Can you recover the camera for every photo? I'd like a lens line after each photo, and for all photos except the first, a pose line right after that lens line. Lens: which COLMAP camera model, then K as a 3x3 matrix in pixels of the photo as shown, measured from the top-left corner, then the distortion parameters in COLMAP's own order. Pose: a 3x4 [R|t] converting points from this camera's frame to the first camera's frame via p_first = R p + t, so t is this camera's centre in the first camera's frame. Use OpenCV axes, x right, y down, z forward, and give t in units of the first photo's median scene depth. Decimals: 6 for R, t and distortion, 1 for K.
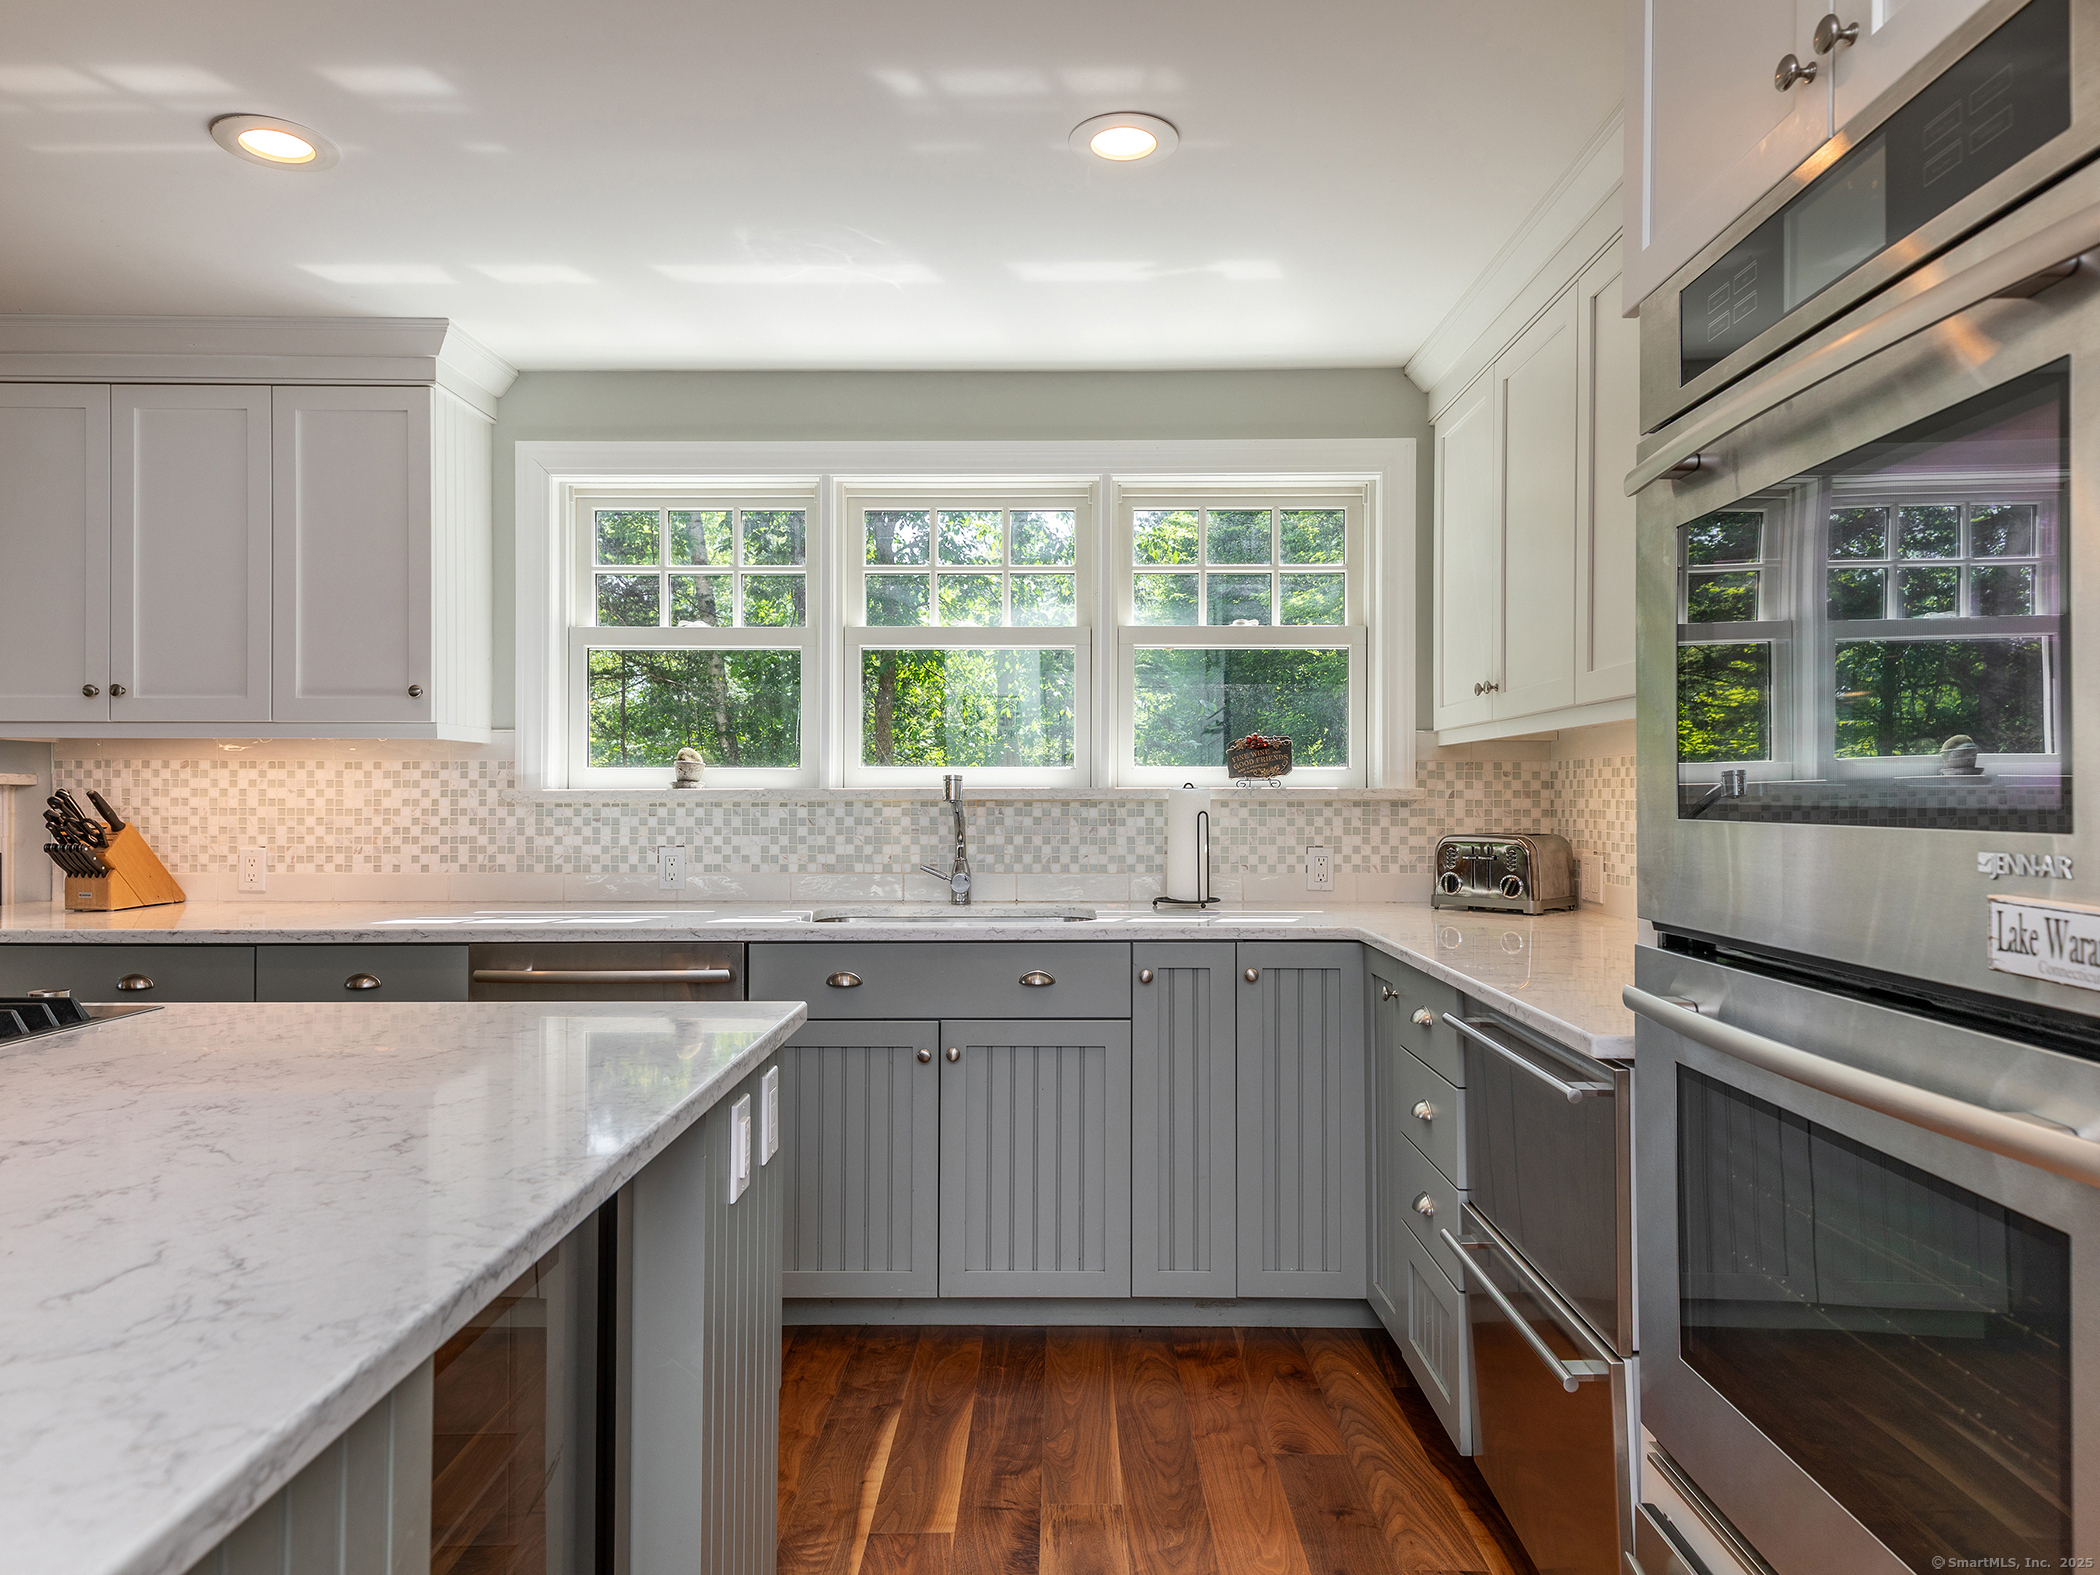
lens RADIAL K [[1297.0, 0, 1050.0], [0, 1297.0, 787.5], [0, 0, 1]] dist [0.057834, -0.030712]
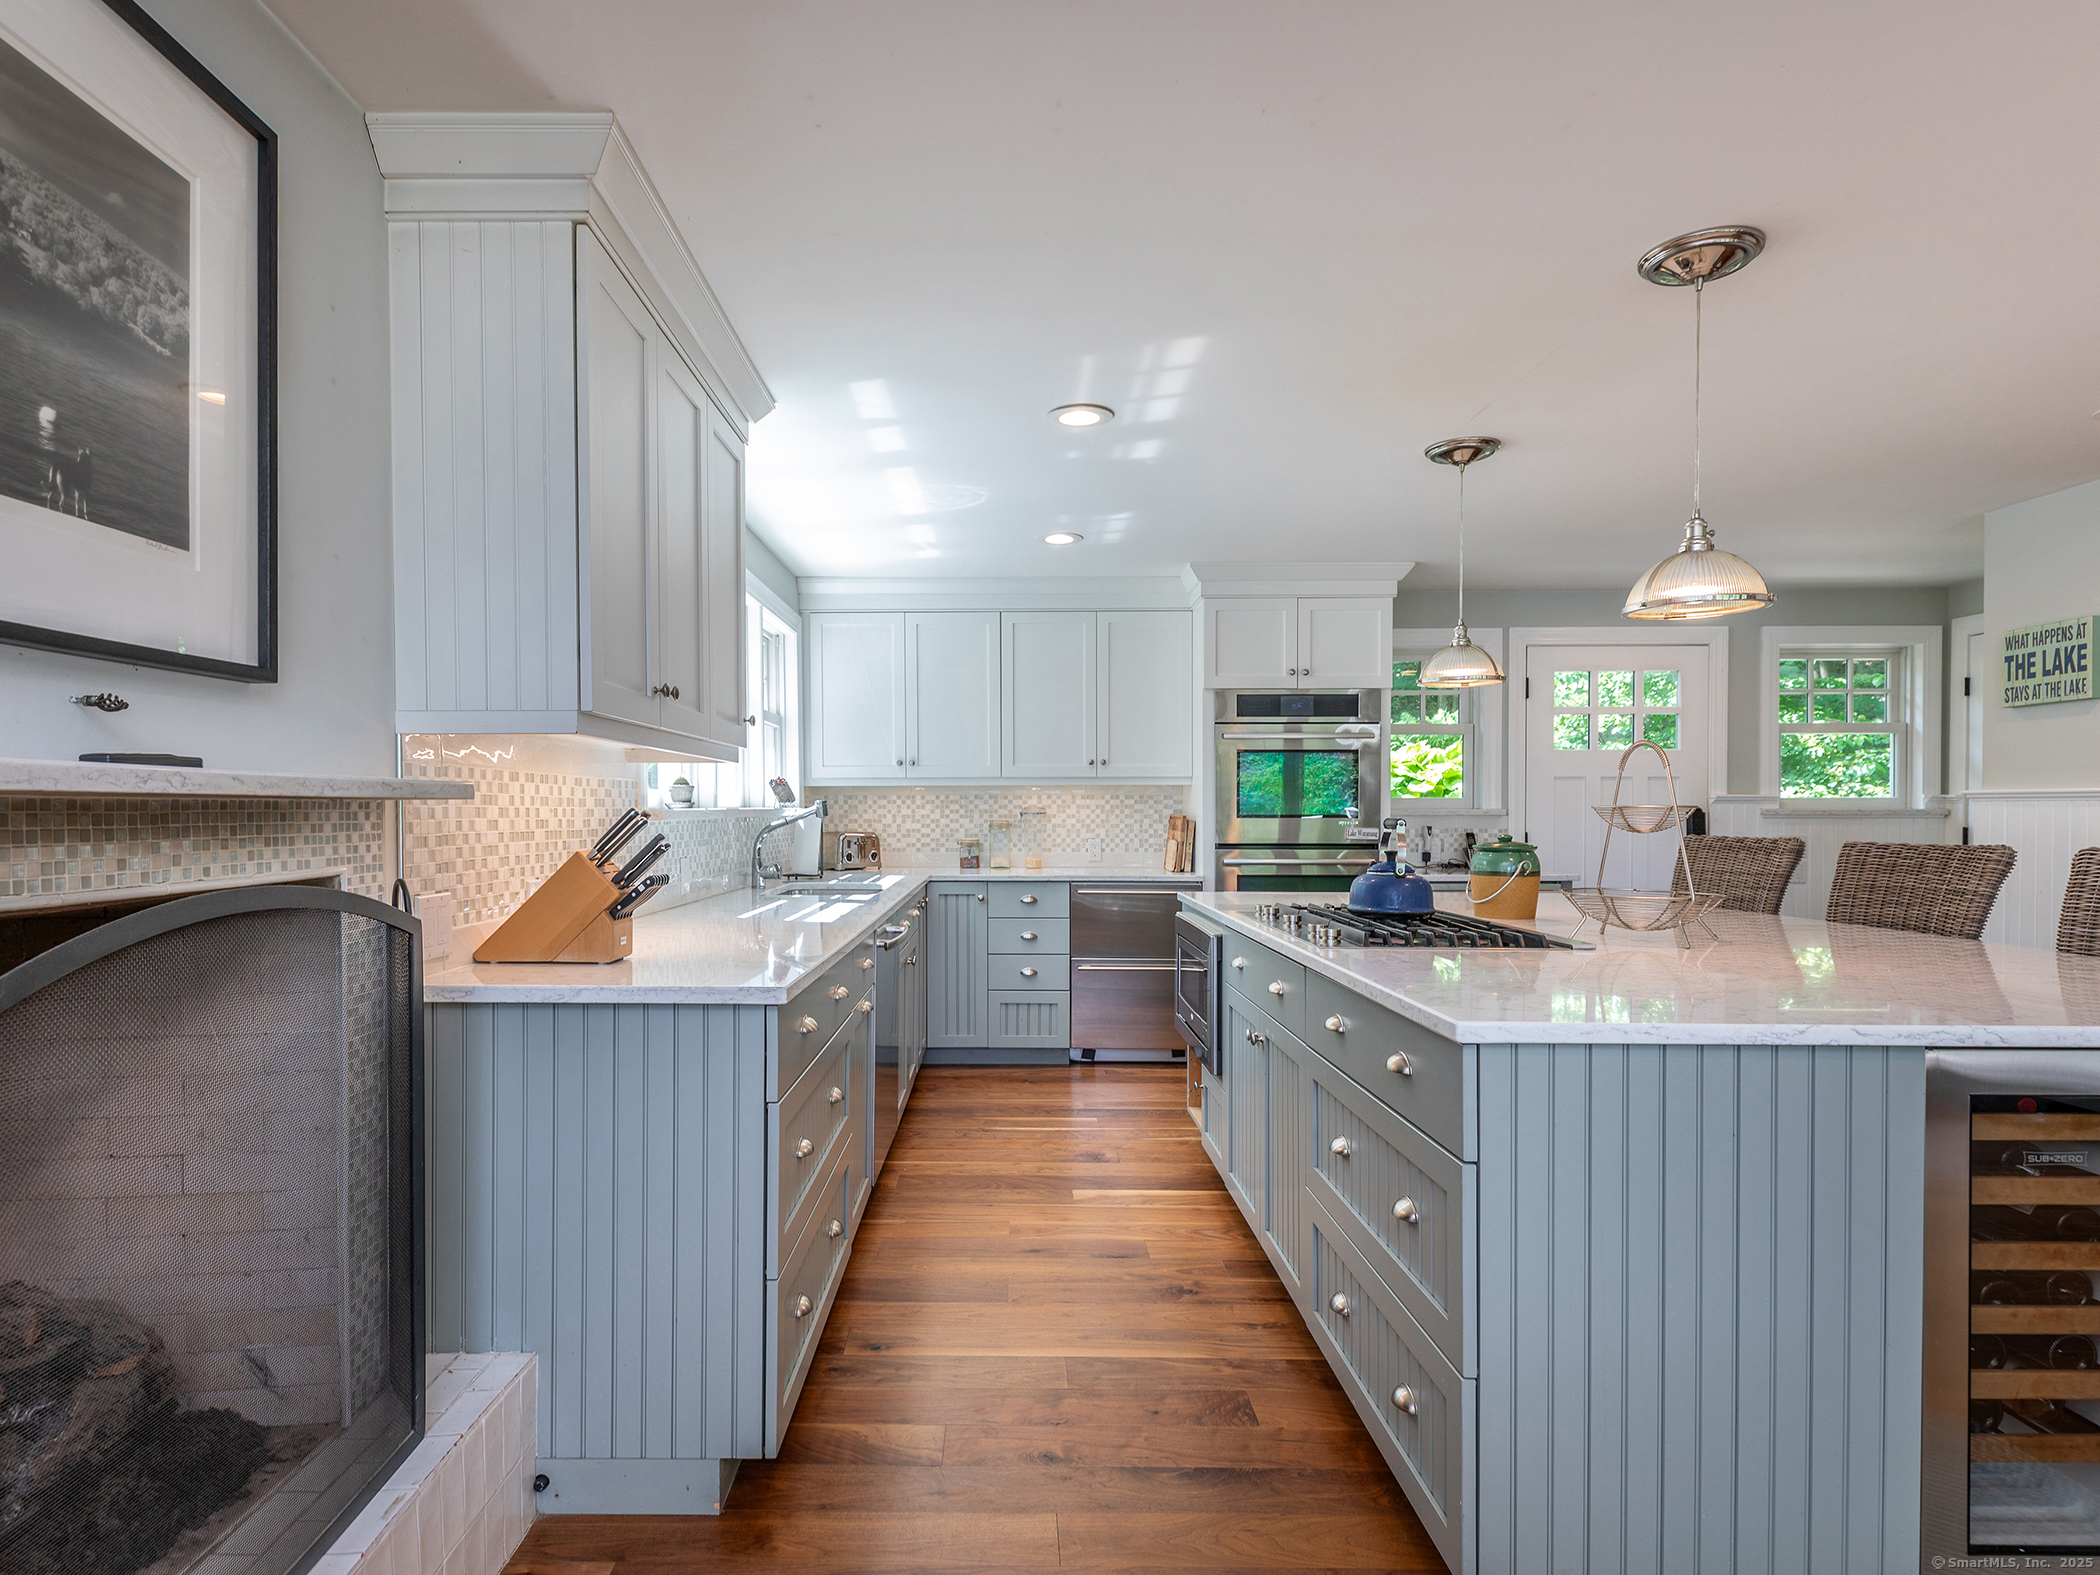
lens RADIAL K [[1103.3, 0, 984.0], [0, 1103.3, 831.2], [0, 0, 1]] dist [-0.000708, -0.000724]
pose [[0.025463, -0.018813, 0.999499, -1.274958], [0.003882, 0.999817, 0.018720, 0.004068], [-0.999668, 0.003403, 0.025532, 0.705676]]
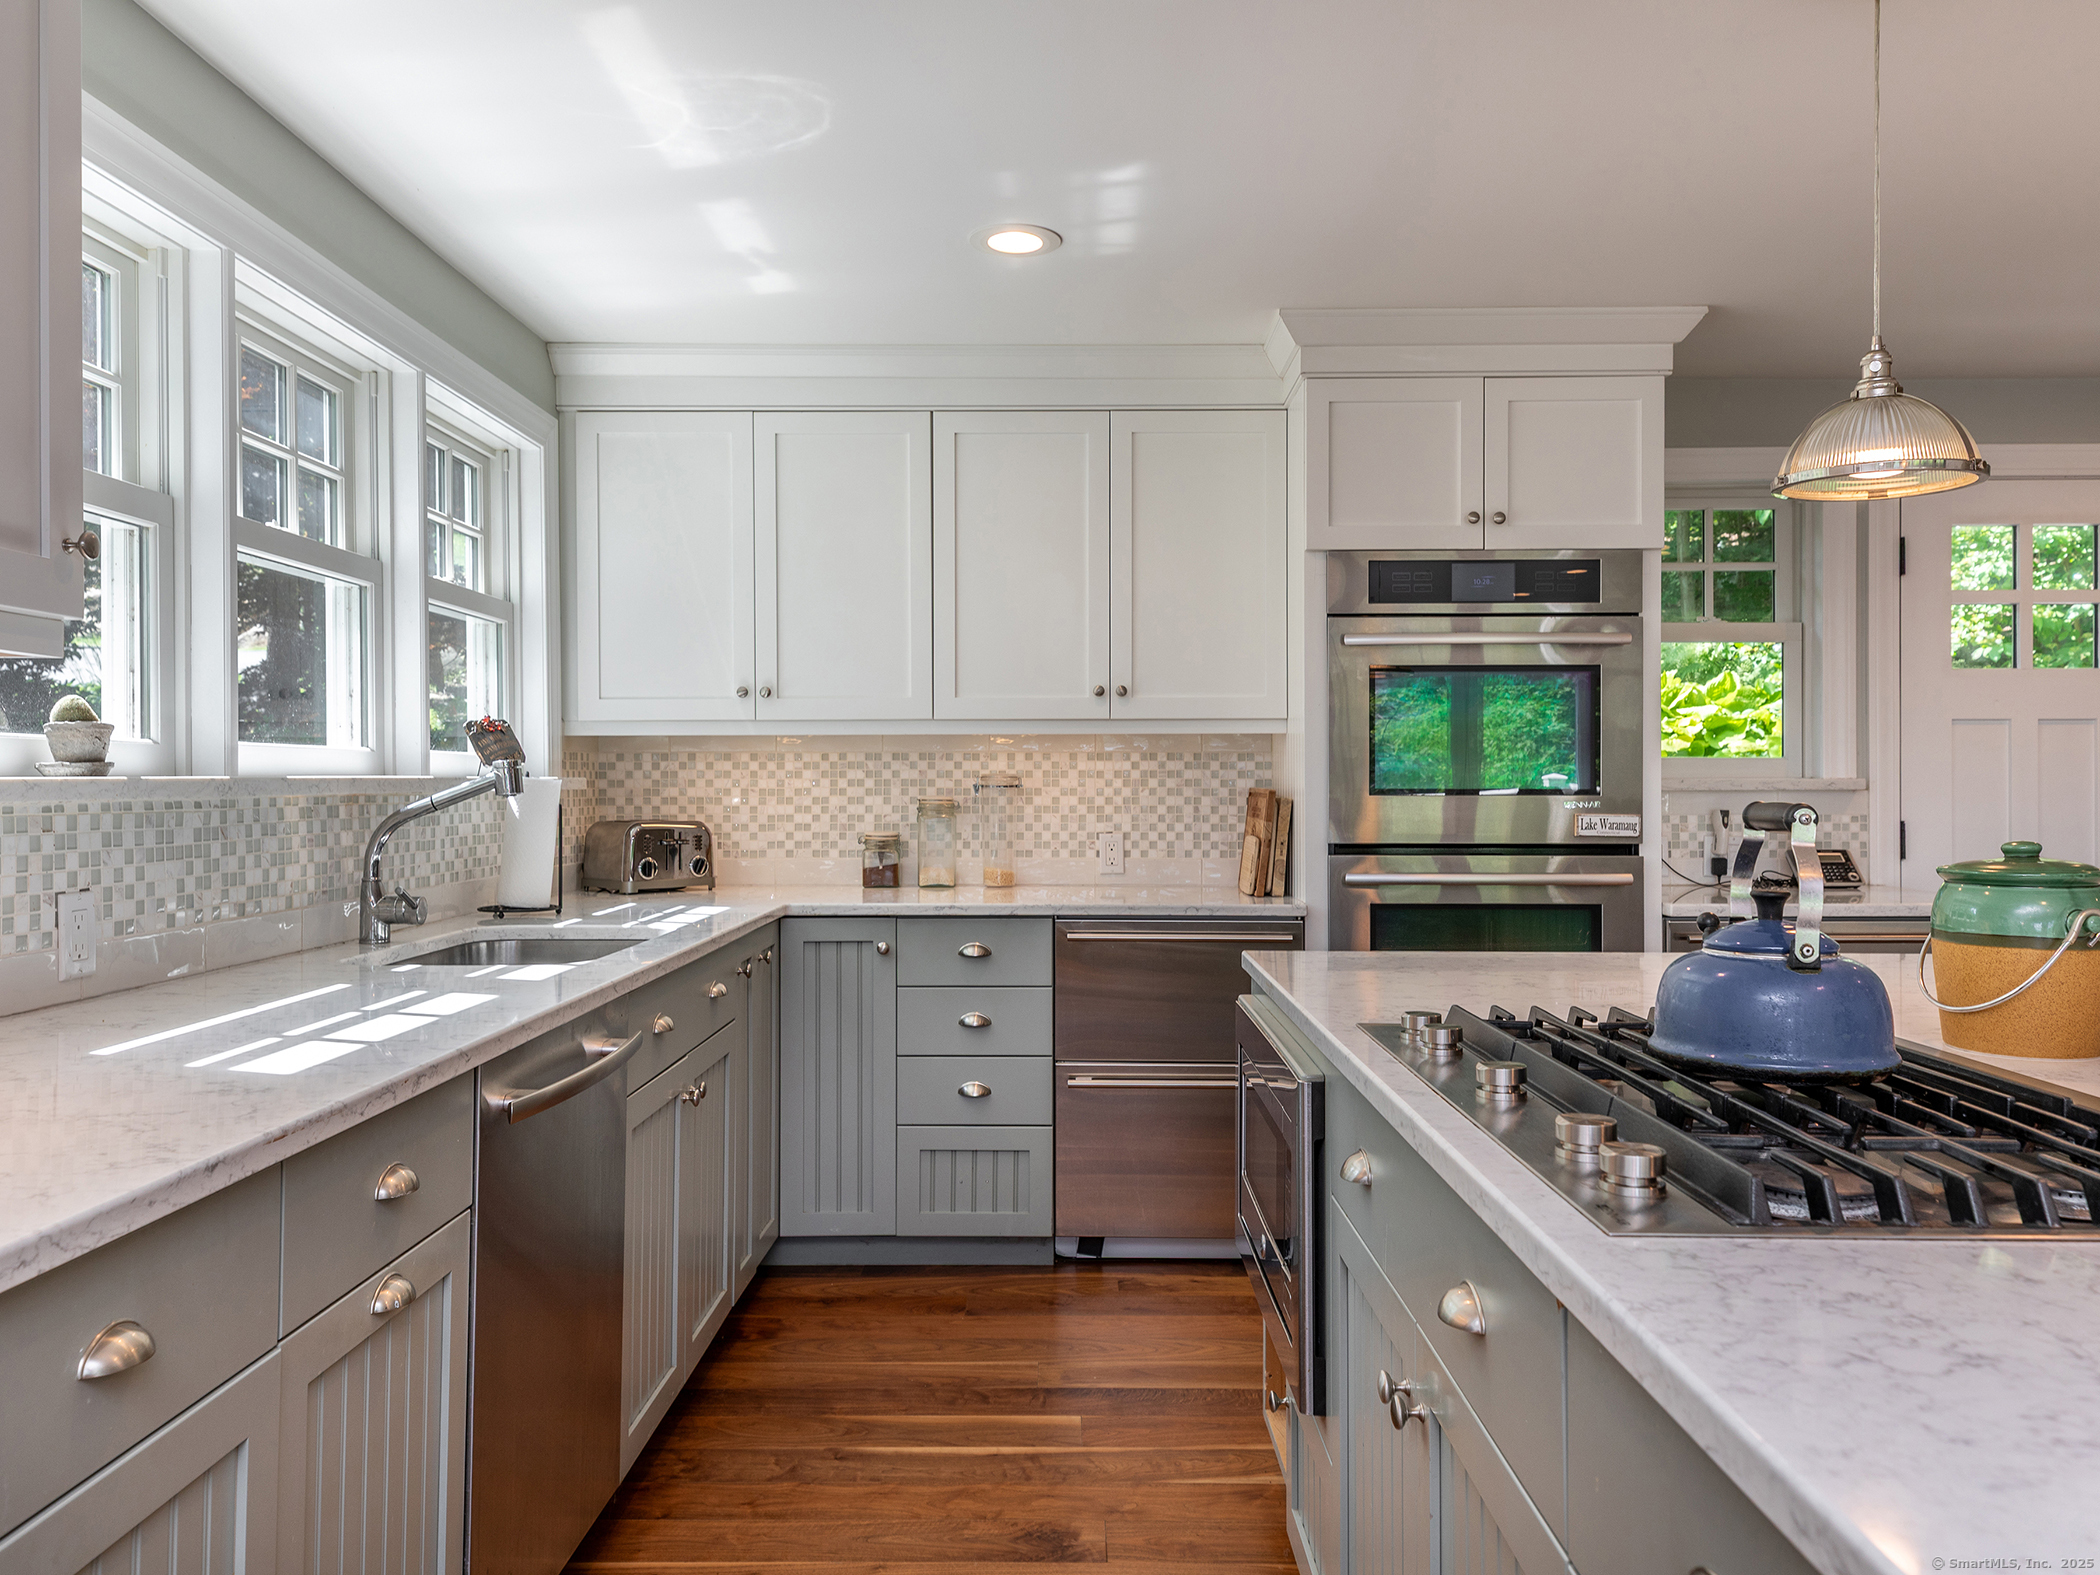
lens RADIAL K [[1551.9, 0, 1050.0], [0, 1551.9, 787.5], [0, 0, 1]] dist [0.006643, -0.001522]
pose [[0.010977, -0.004275, 0.999931, -0.884808], [0.004522, 0.999981, 0.004226, 0.004359], [-0.999930, 0.004475, 0.010996, 0.618186]]
